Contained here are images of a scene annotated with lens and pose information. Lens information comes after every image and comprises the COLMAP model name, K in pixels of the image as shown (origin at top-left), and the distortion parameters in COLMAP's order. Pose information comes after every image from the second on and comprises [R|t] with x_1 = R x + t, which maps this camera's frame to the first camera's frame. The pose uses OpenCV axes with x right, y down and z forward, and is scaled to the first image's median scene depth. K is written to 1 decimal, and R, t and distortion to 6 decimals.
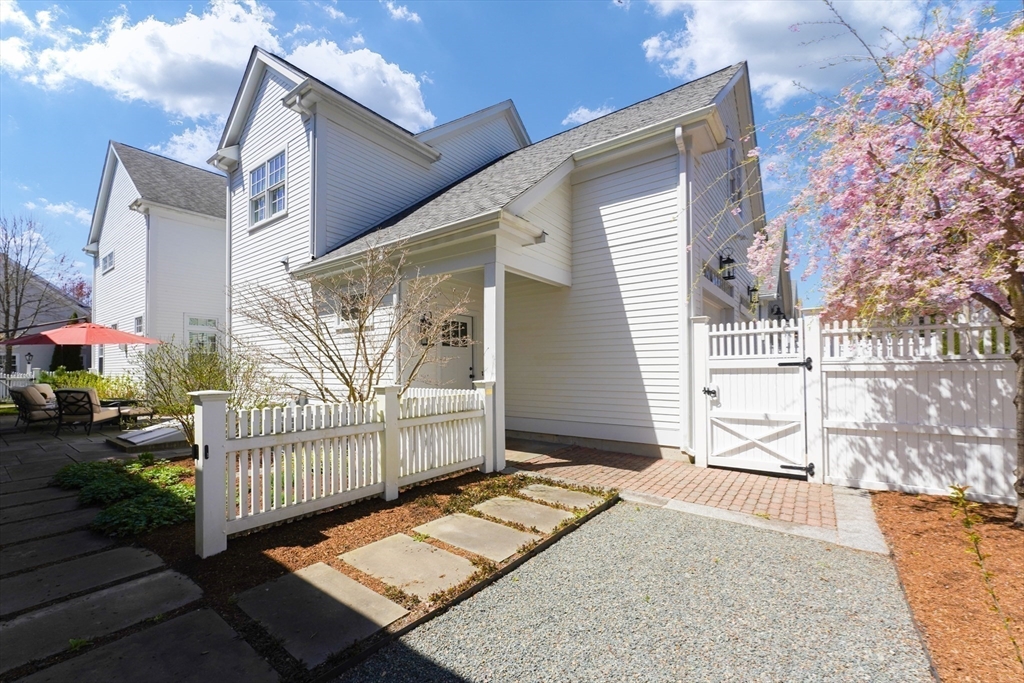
lens RADIAL K [[414.6, 0, 513.3], [0, 414.6, 369.9], [0, 0, 1]] dist [0.000212, 0.000009]
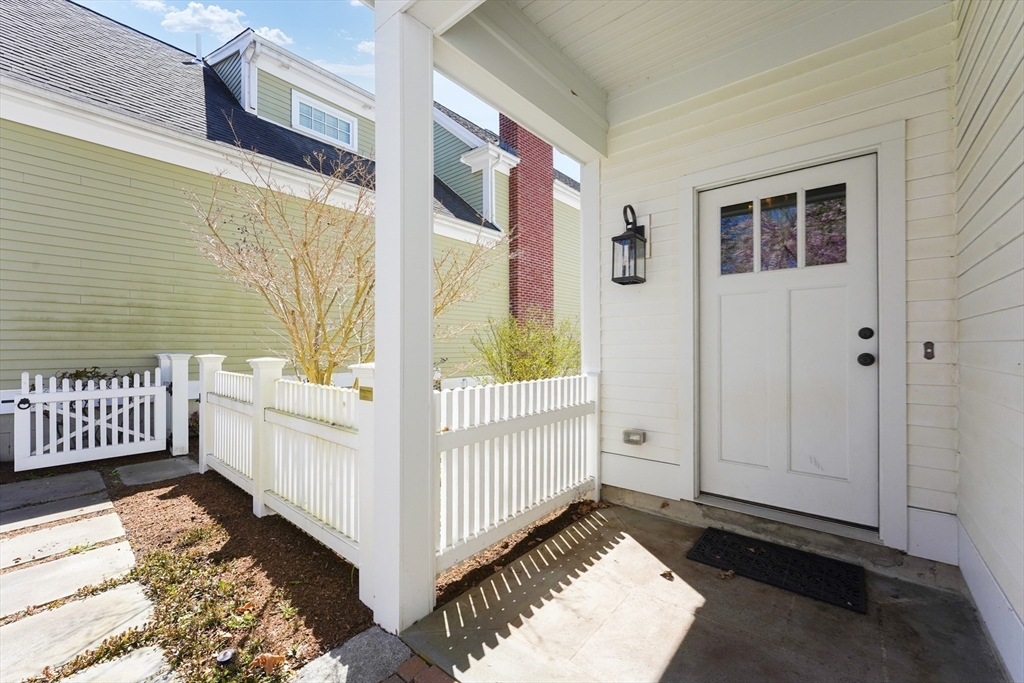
lens RADIAL K [[409.5, 0, 512.0], [0, 409.5, 341.5], [0, 0, 1]] dist [0.000575, 0.000075]
pose [[-0.061703, -0.000410, -0.998094, 0.470446], [-0.000215, 1.000000, -0.000398, 0.007220], [0.998095, 0.000190, -0.061703, 1.718411]]
